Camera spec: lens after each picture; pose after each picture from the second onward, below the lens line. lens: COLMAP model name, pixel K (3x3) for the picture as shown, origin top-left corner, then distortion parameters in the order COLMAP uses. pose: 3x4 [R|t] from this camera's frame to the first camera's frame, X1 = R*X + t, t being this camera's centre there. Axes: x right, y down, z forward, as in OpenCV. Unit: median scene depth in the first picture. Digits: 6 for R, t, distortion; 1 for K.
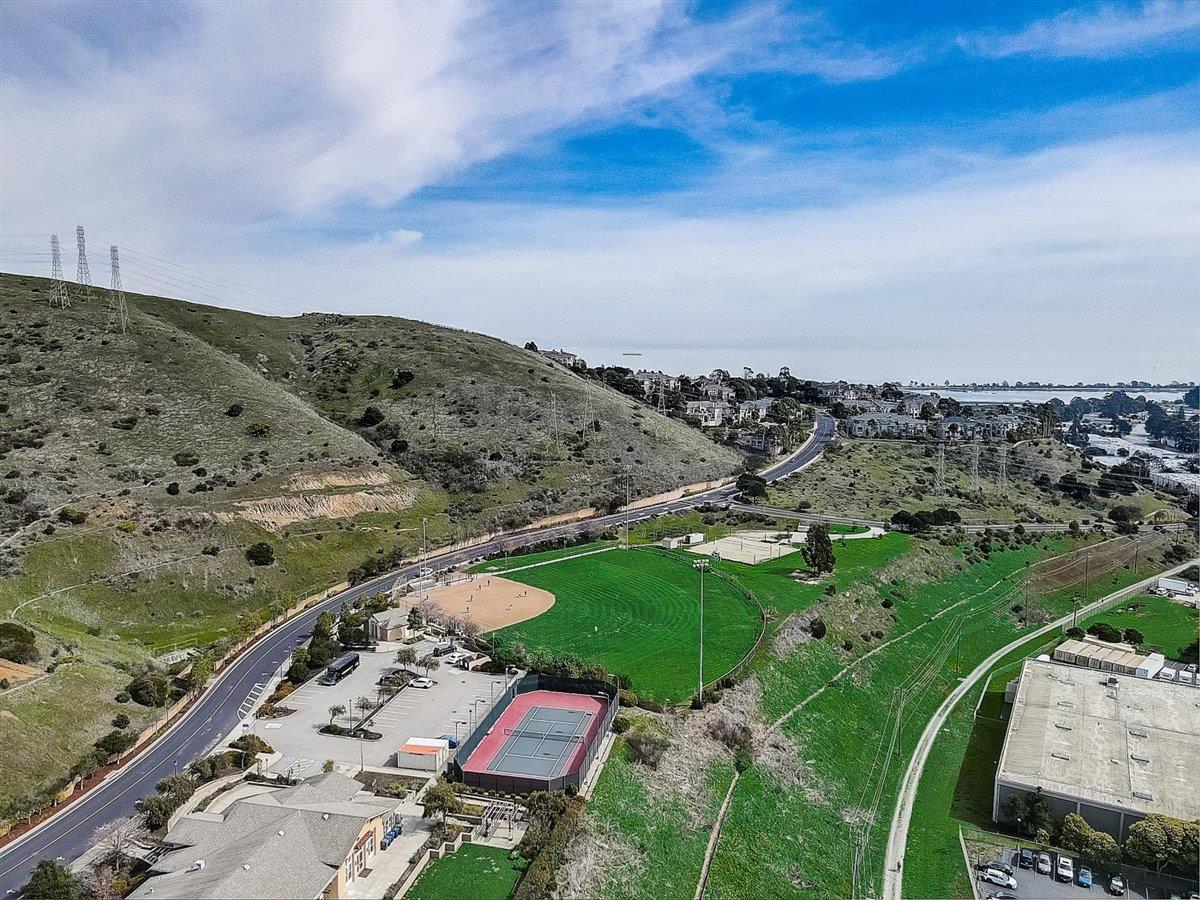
lens RADIAL K [[875.6, 0, 600.0], [0, 875.6, 450.0], [0, 0, 1]] dist [0.000810, -0.001320]
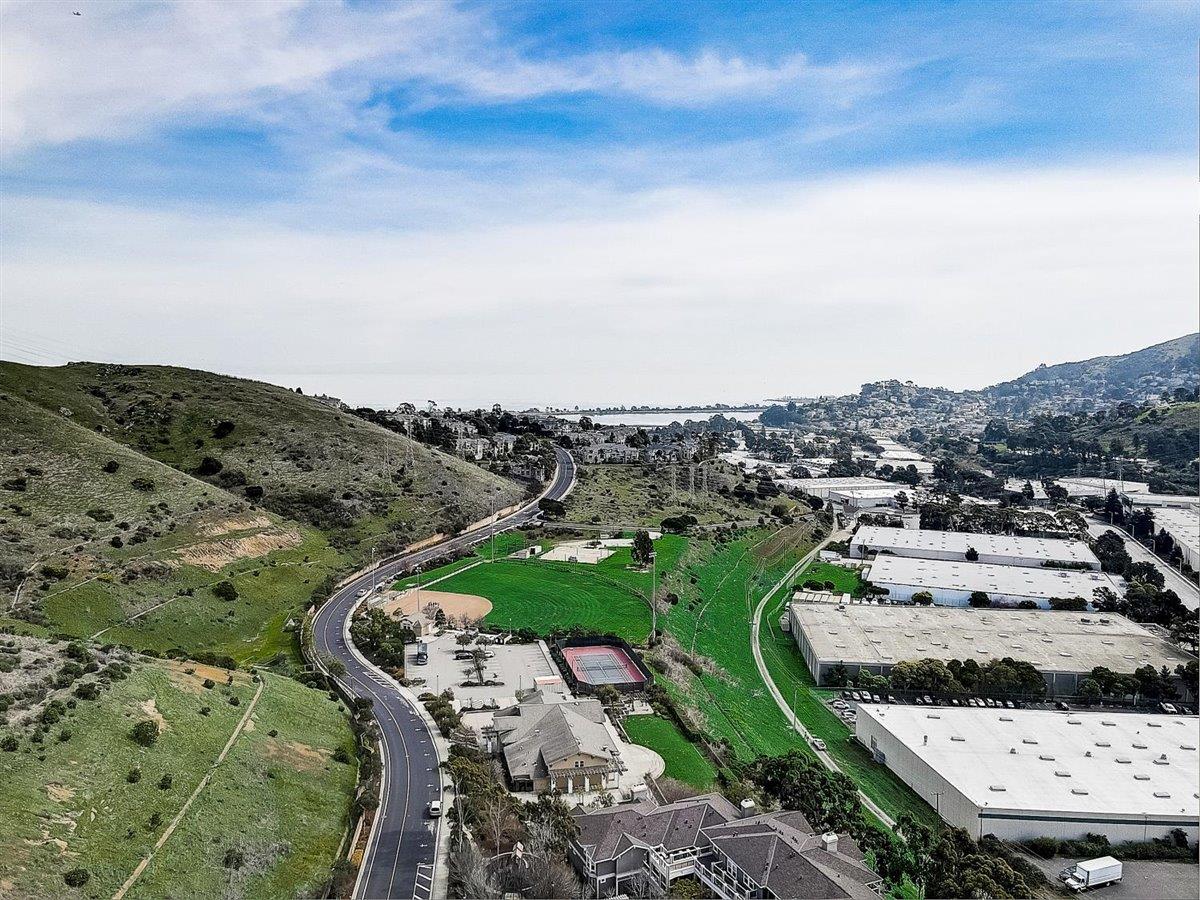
lens RADIAL K [[875.6, 0, 600.0], [0, 875.6, 450.0], [0, 0, 1]] dist [0.000810, -0.001320]
pose [[0.907833, -0.036919, 0.417704, -0.284043], [0.048150, 0.998706, -0.016377, -0.017364], [-0.416559, 0.034980, 0.908436, -0.183659]]
